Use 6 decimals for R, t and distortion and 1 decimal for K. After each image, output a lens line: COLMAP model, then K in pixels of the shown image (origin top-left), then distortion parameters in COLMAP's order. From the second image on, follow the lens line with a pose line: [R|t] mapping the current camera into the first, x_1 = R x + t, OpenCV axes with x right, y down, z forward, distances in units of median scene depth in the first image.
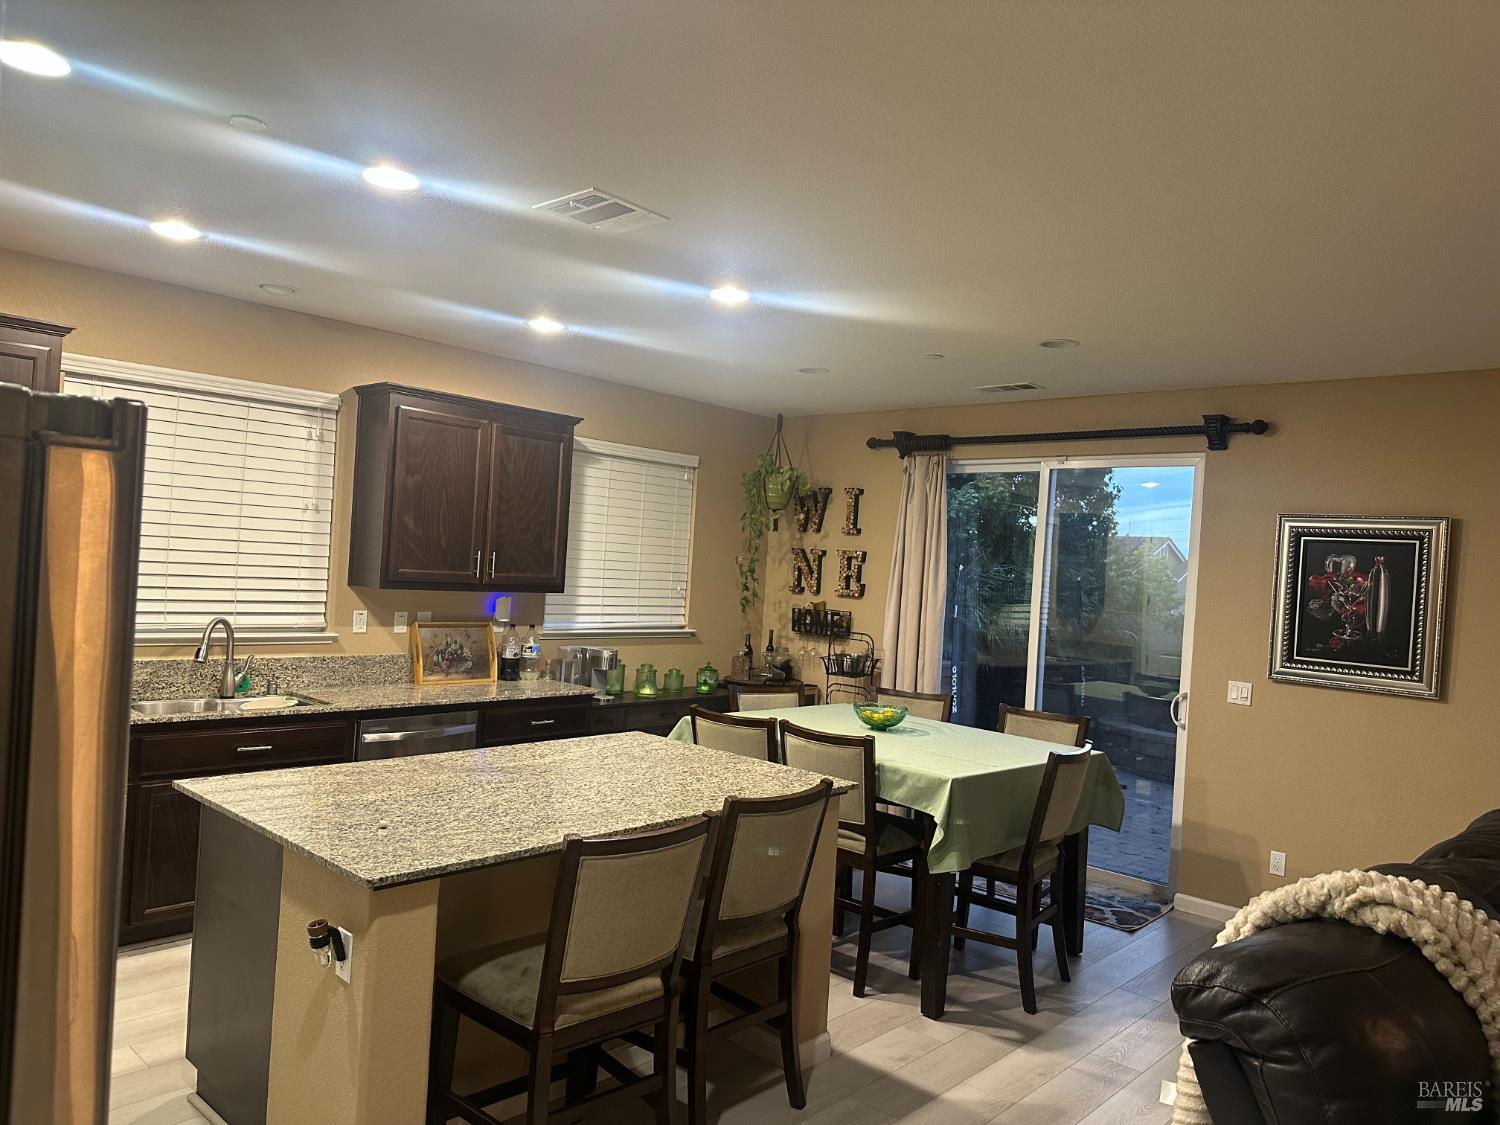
lens RADIAL K [[1044.6, 0, 751.2], [0, 1044.6, 567.2], [0, 0, 1]] dist [0.088726, -0.081117]
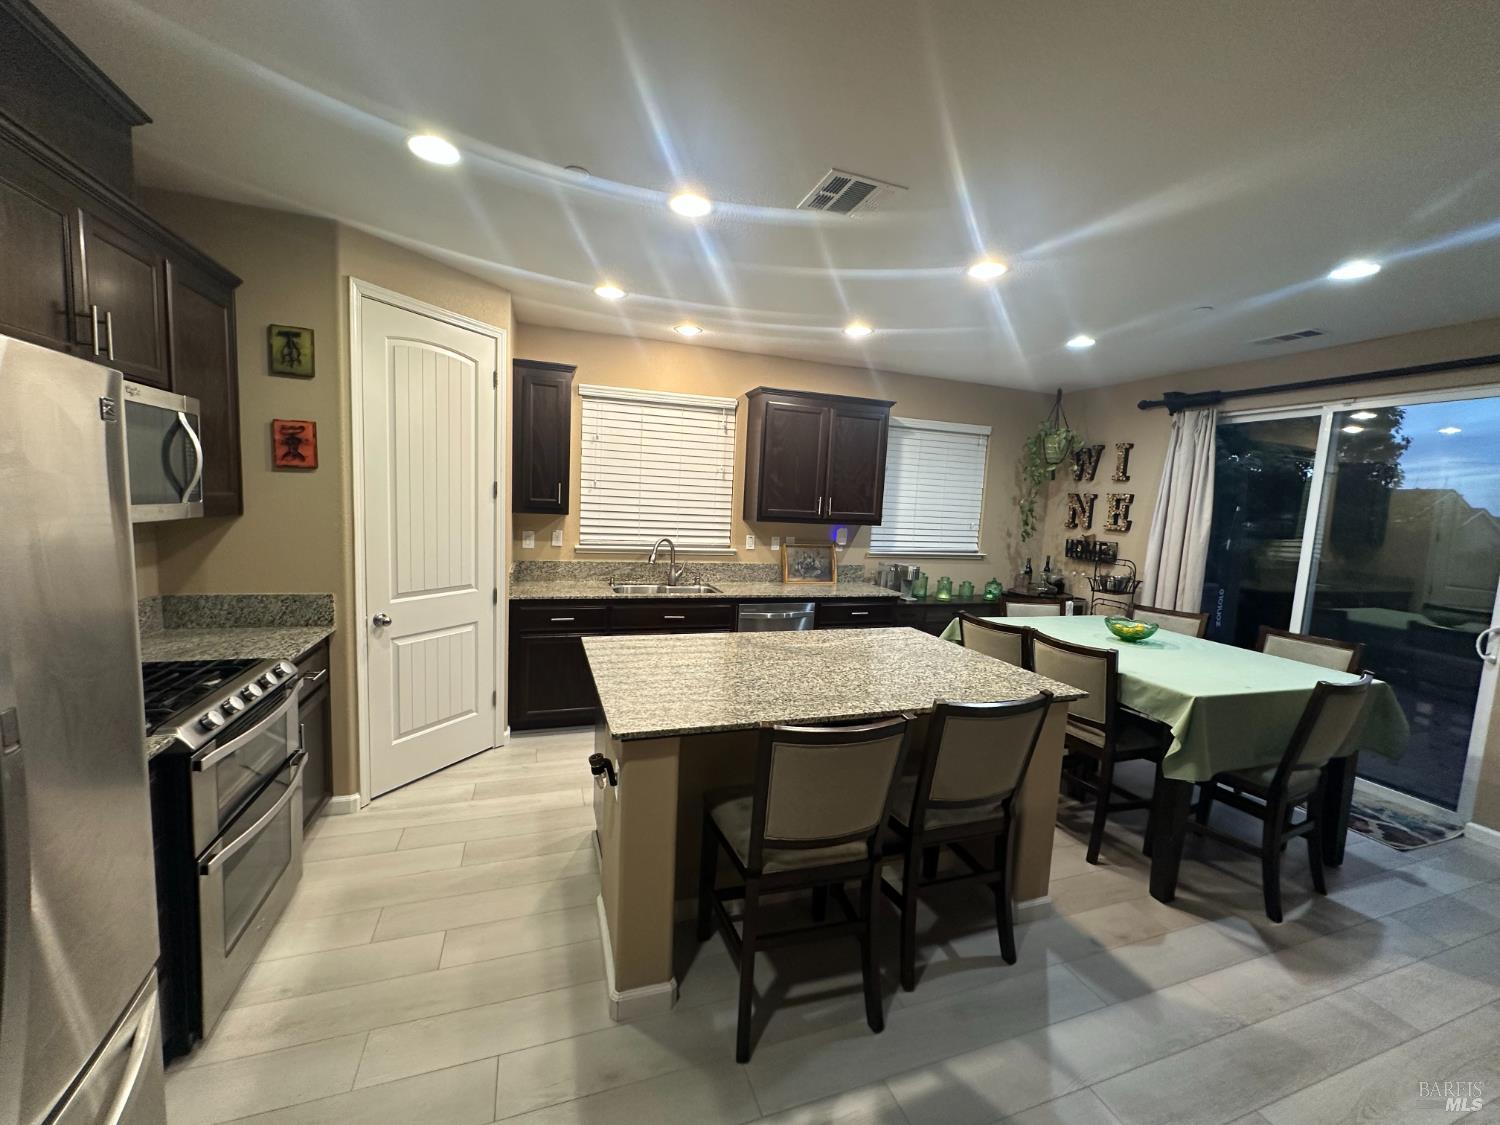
lens RADIAL K [[601.9, 0, 746.5], [0, 601.9, 563.5], [0, 0, 1]] dist [-0.001857, 0.000452]
pose [[0.883913, 0.032306, -0.466534, 0.052347], [0.003767, 0.997087, 0.076181, 0.014316], [0.467636, -0.069094, 0.881217, 0.196302]]
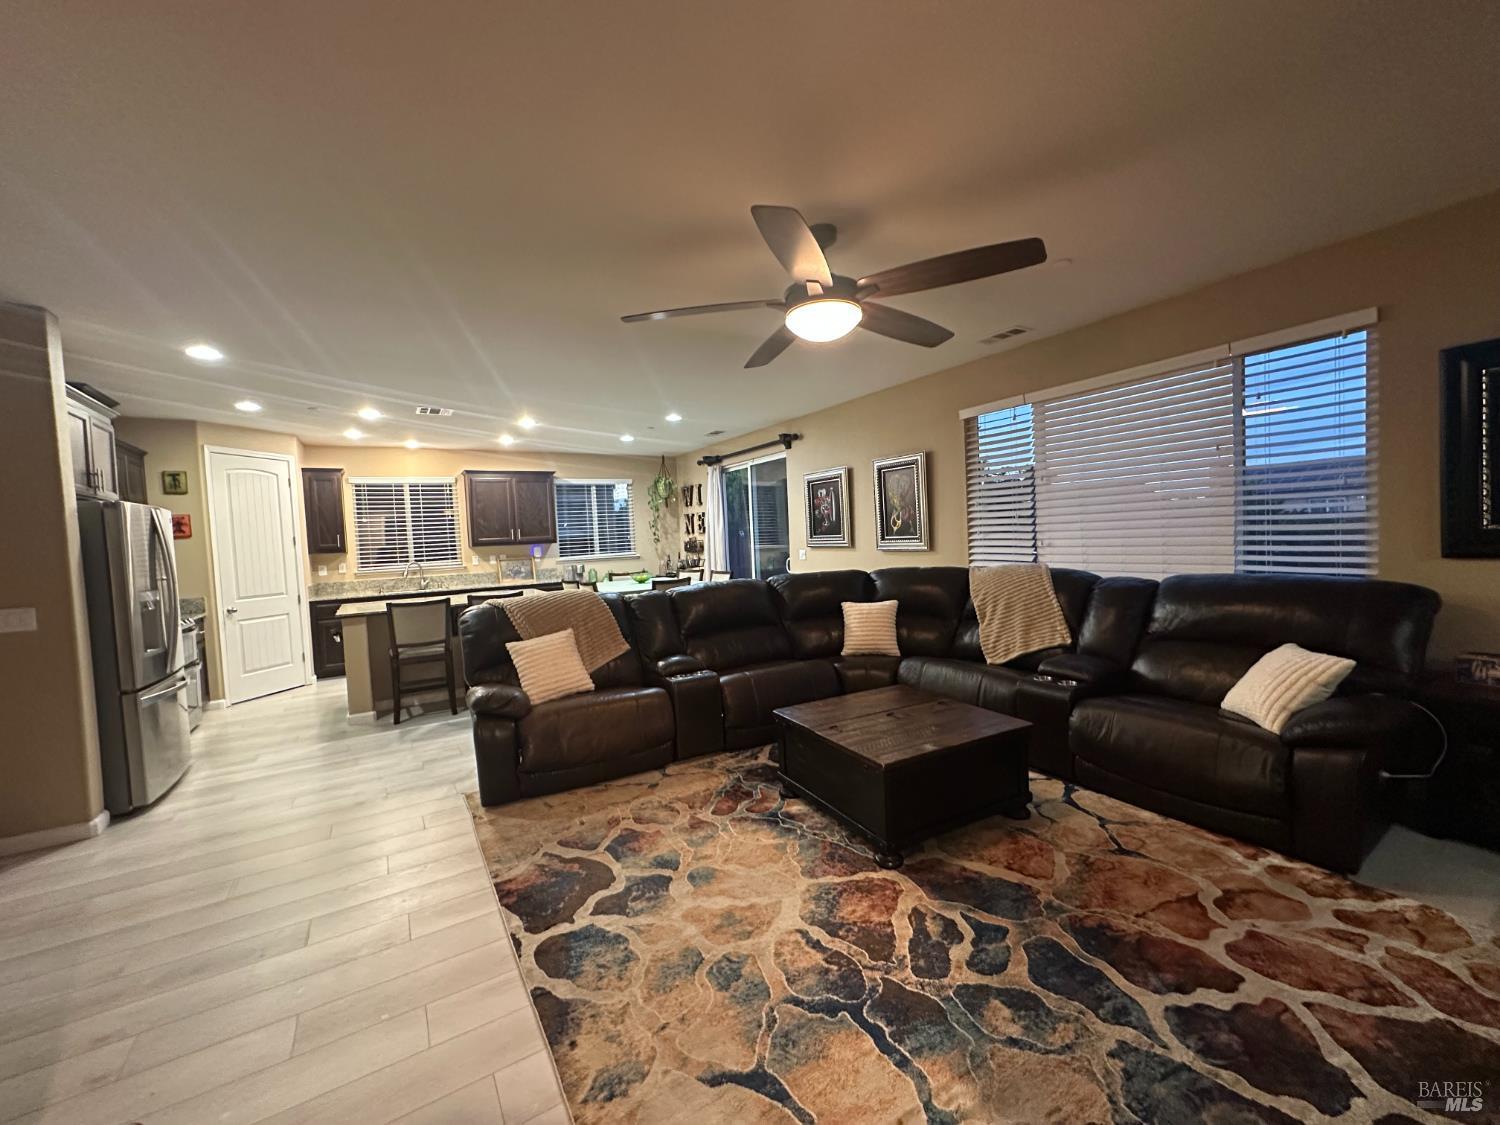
lens RADIAL K [[601.9, 0, 747.0], [0, 601.9, 561.7], [0, 0, 1]] dist [-0.001857, 0.000452]
pose [[0.957641, -0.095052, -0.271824, 0.711850], [0.104941, 0.994234, 0.022042, 0.094864], [0.268161, -0.049634, 0.962095, -0.279708]]
